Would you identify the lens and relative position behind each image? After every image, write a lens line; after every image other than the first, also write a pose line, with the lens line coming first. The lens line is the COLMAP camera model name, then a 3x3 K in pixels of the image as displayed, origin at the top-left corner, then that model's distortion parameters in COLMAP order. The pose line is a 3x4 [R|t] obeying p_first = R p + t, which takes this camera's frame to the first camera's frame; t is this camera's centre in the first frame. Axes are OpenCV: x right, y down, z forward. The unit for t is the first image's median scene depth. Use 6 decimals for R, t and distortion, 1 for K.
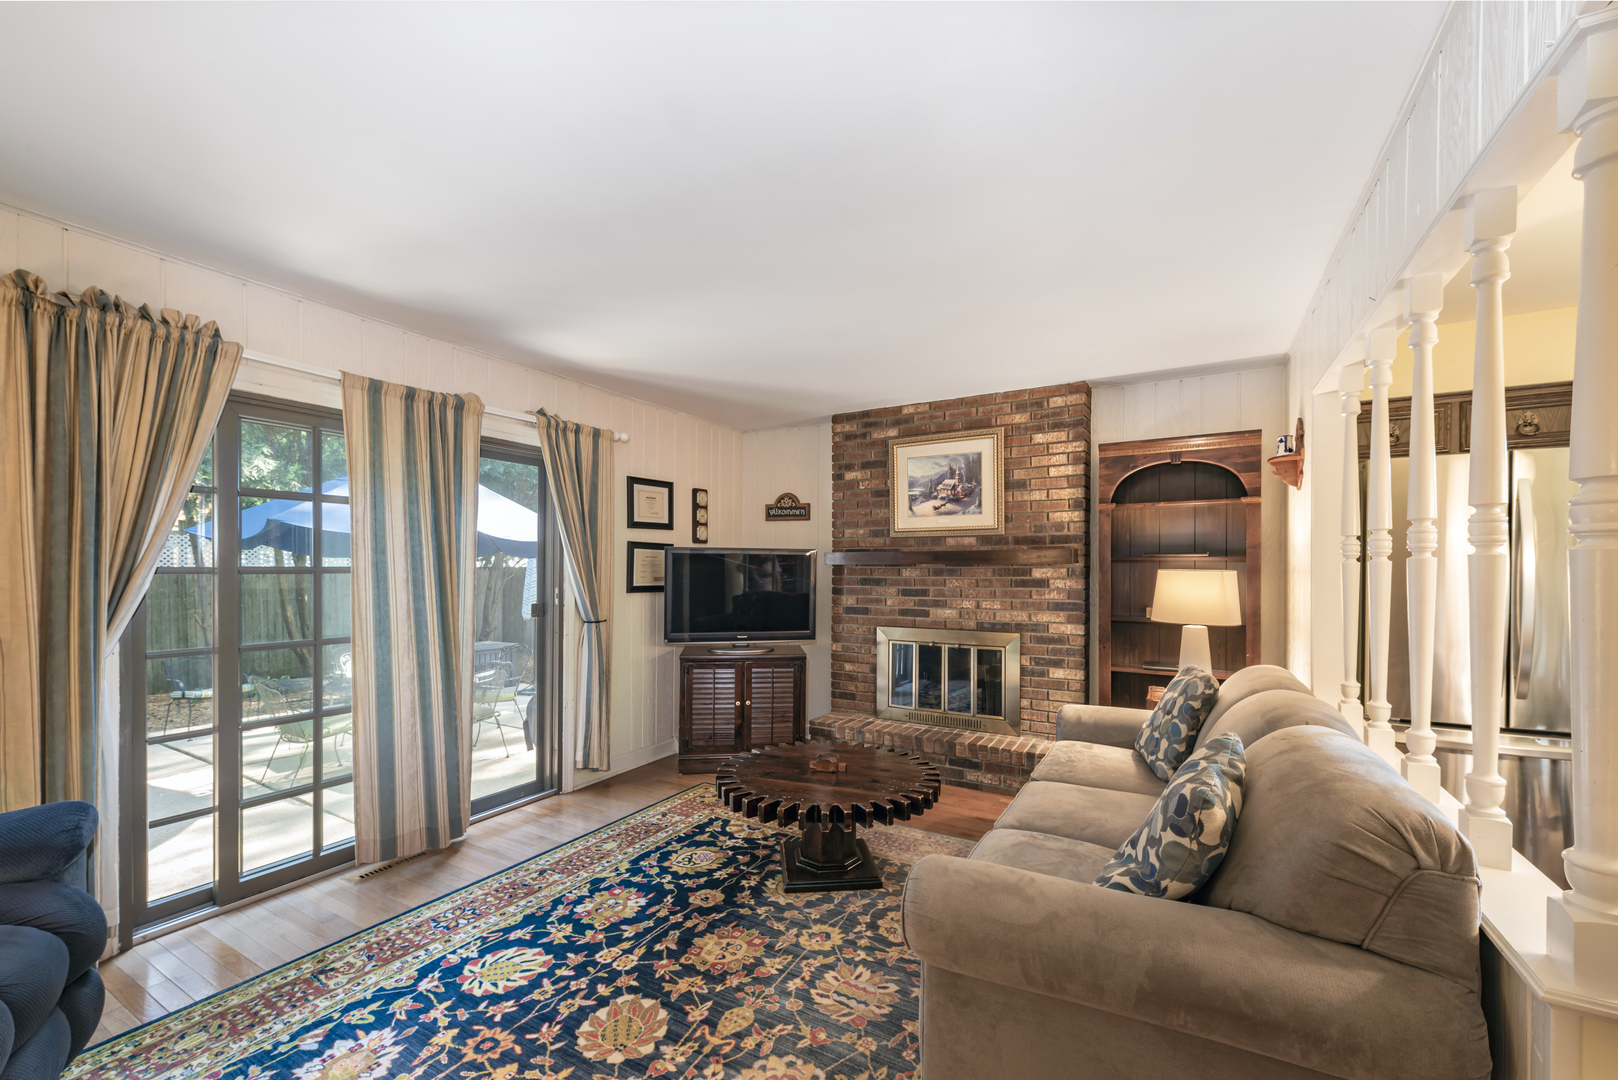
lens RADIAL K [[643.5, 0, 834.0], [0, 643.5, 566.2], [0, 0, 1]] dist [0.000699, 0.000000]
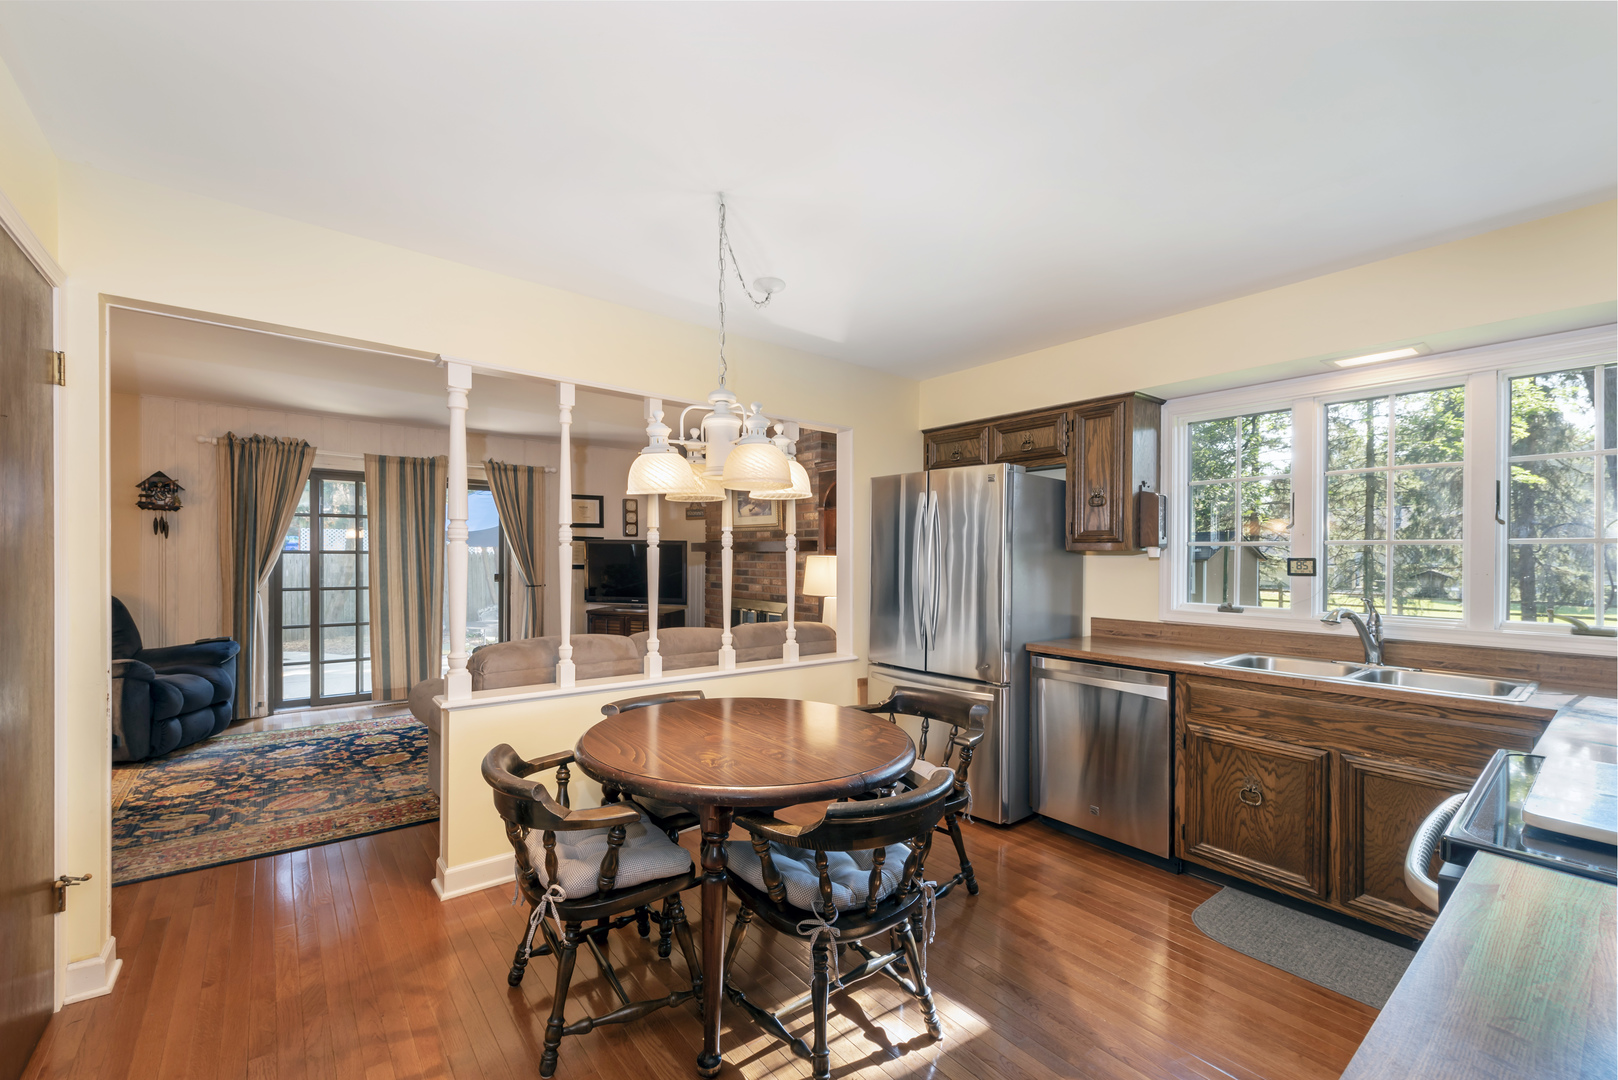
lens RADIAL K [[643.5, 0, 806.4], [0, 643.5, 548.5], [0, 0, 1]] dist [0.000699, 0.000000]
pose [[0.929370, 0.003536, -0.369133, 1.469137], [-0.008484, 0.999895, -0.011781, 0.010299], [0.369052, 0.014080, 0.929302, -0.423585]]
